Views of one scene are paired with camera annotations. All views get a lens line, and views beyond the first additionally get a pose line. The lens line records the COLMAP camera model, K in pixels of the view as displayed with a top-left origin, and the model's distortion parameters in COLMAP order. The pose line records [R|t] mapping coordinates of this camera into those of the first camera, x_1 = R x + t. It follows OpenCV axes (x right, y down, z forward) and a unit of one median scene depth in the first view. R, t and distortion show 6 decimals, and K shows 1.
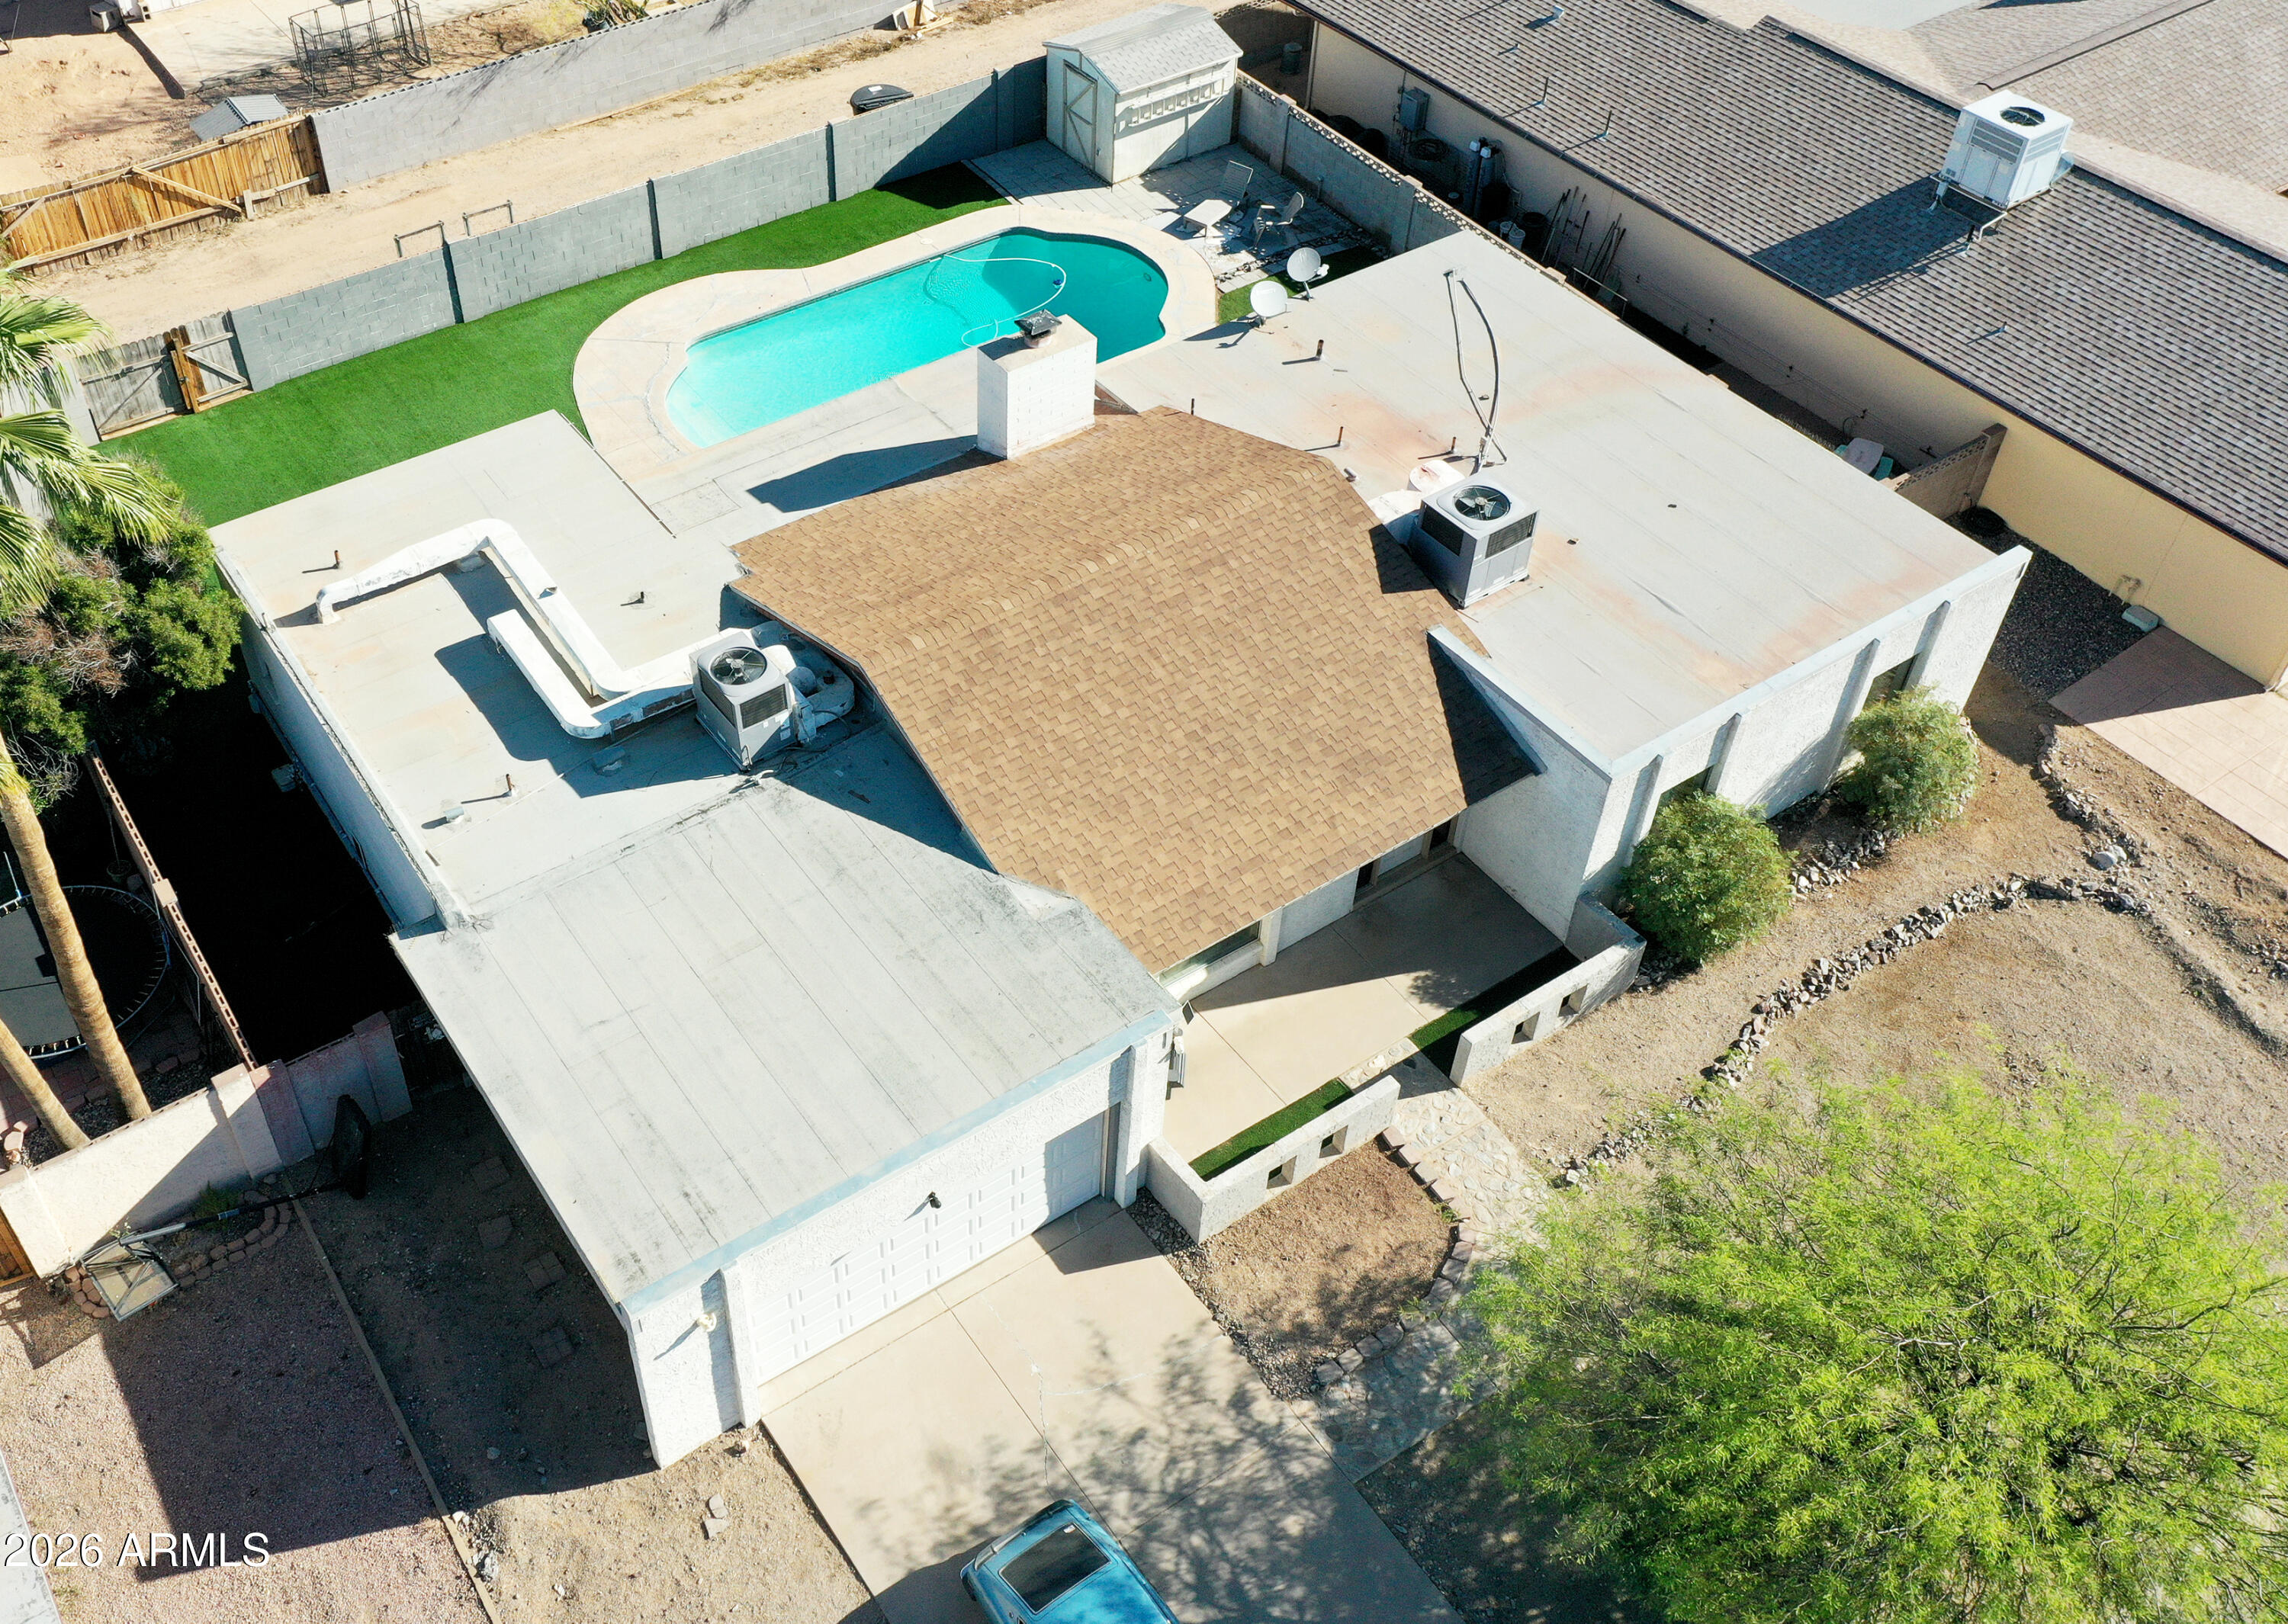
lens RADIAL K [[2122.2, 0, 939.2], [0, 2122.2, 743.5], [0, 0, 1]] dist [0.016798, 0.000000]
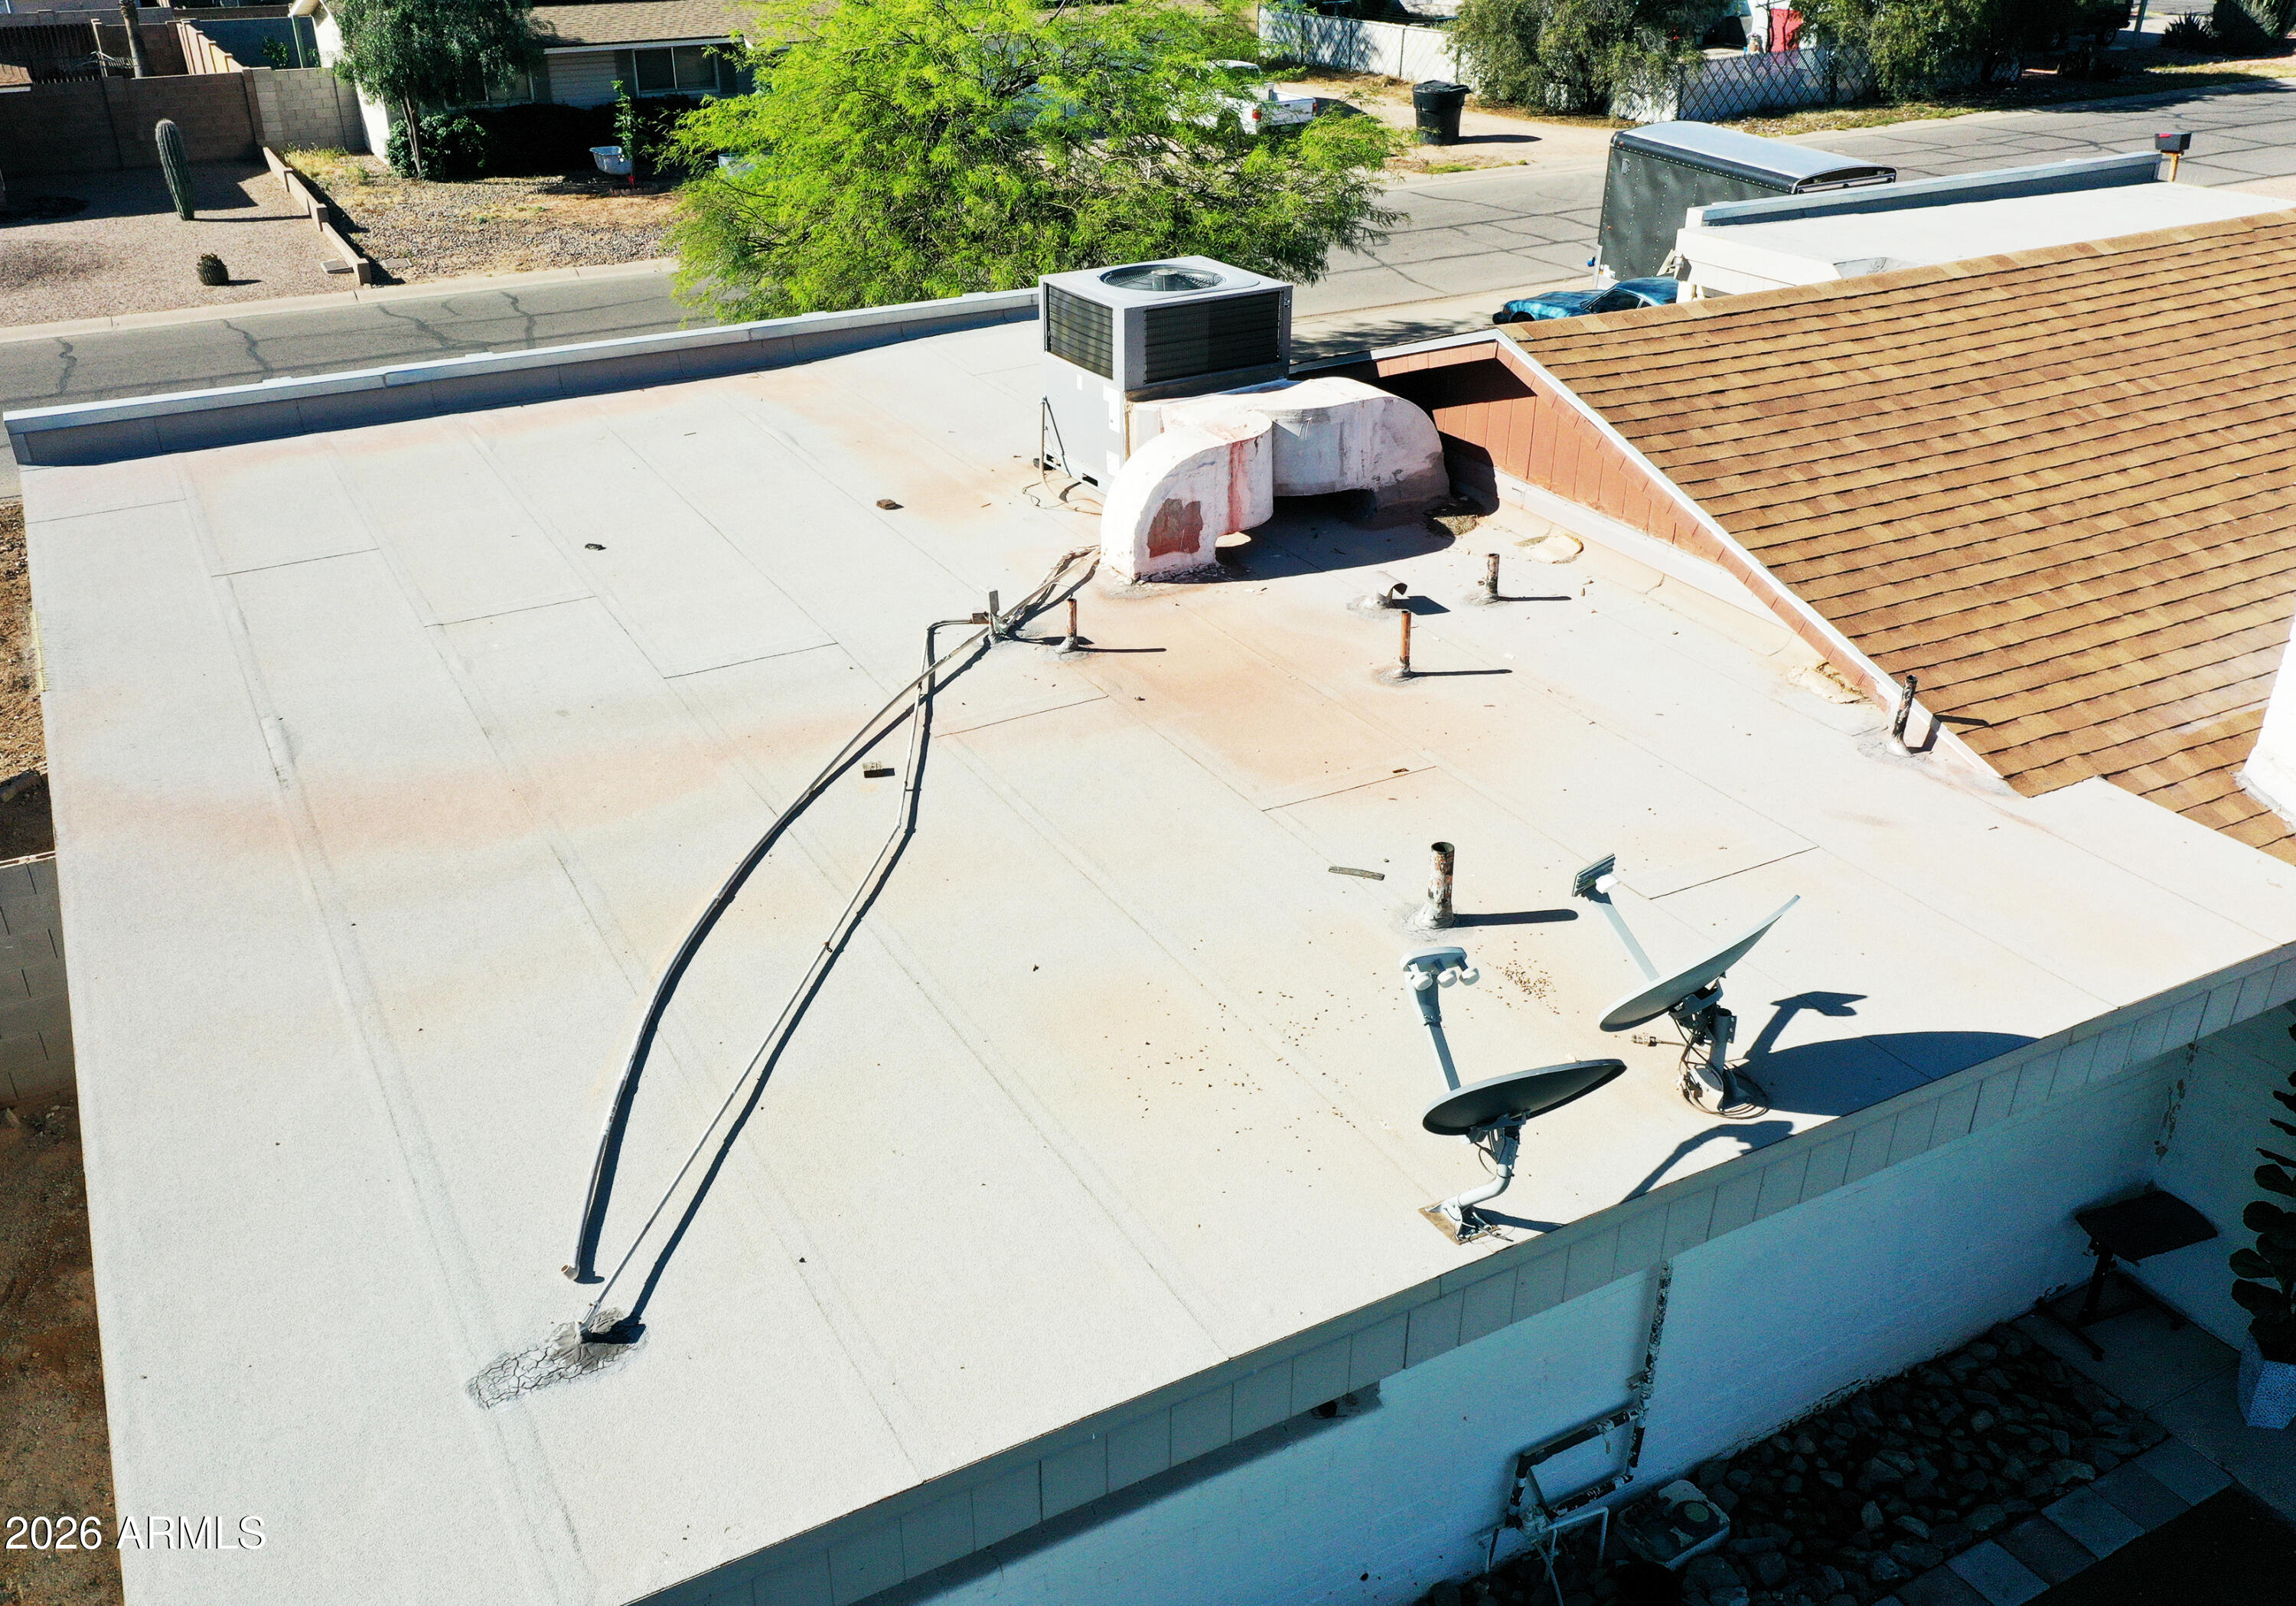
lens RADIAL K [[1905.7, 0, 1082.6], [0, 1905.7, 805.8], [0, 0, 1]] dist [0.025424, -0.030491]
pose [[-0.995501, -0.018577, 0.092916, 0.229924], [0.081910, 0.324264, 0.942414, -0.456301], [-0.047637, 0.945784, -0.321283, 1.225653]]
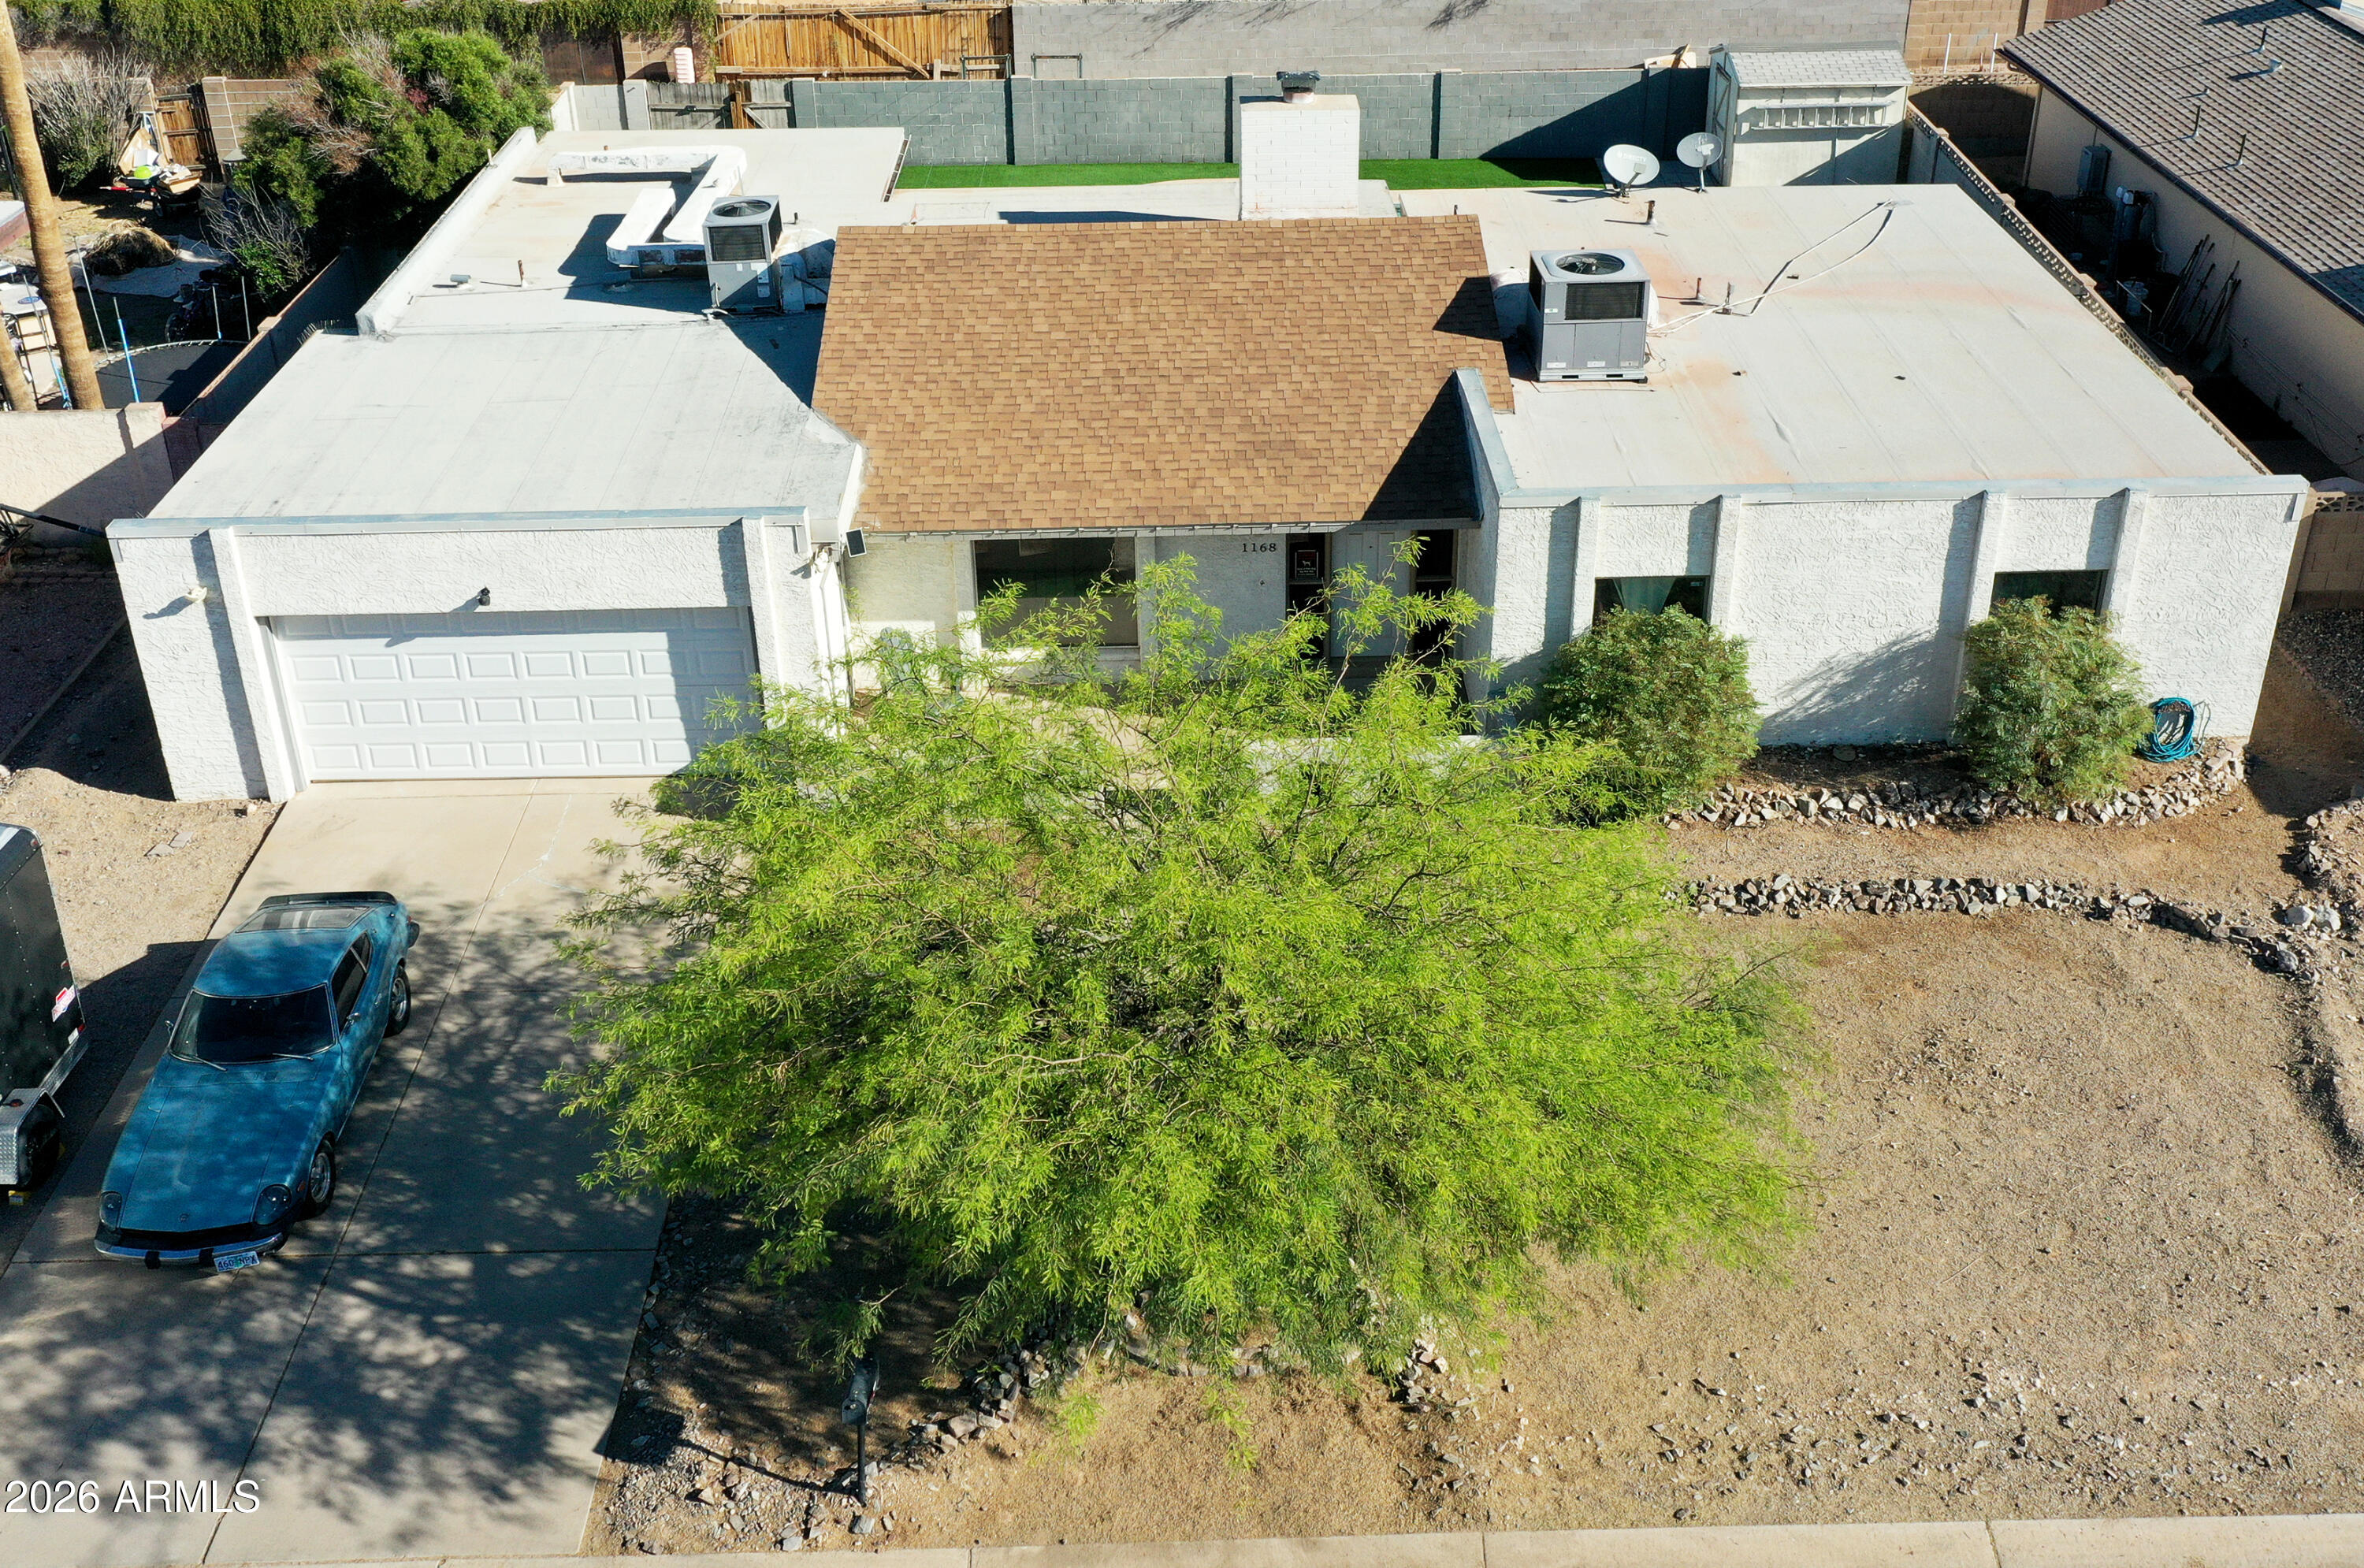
lens RADIAL K [[2303.0, 0, 1216.3], [0, 2303.0, 600.1], [0, 0, 1]] dist [0.014618, 0.000000]
pose [[0.853227, 0.242897, -0.461525, 0.573637], [-0.363361, 0.911659, -0.191952, 0.231195], [0.374129, 0.331479, 0.866112, 0.205201]]
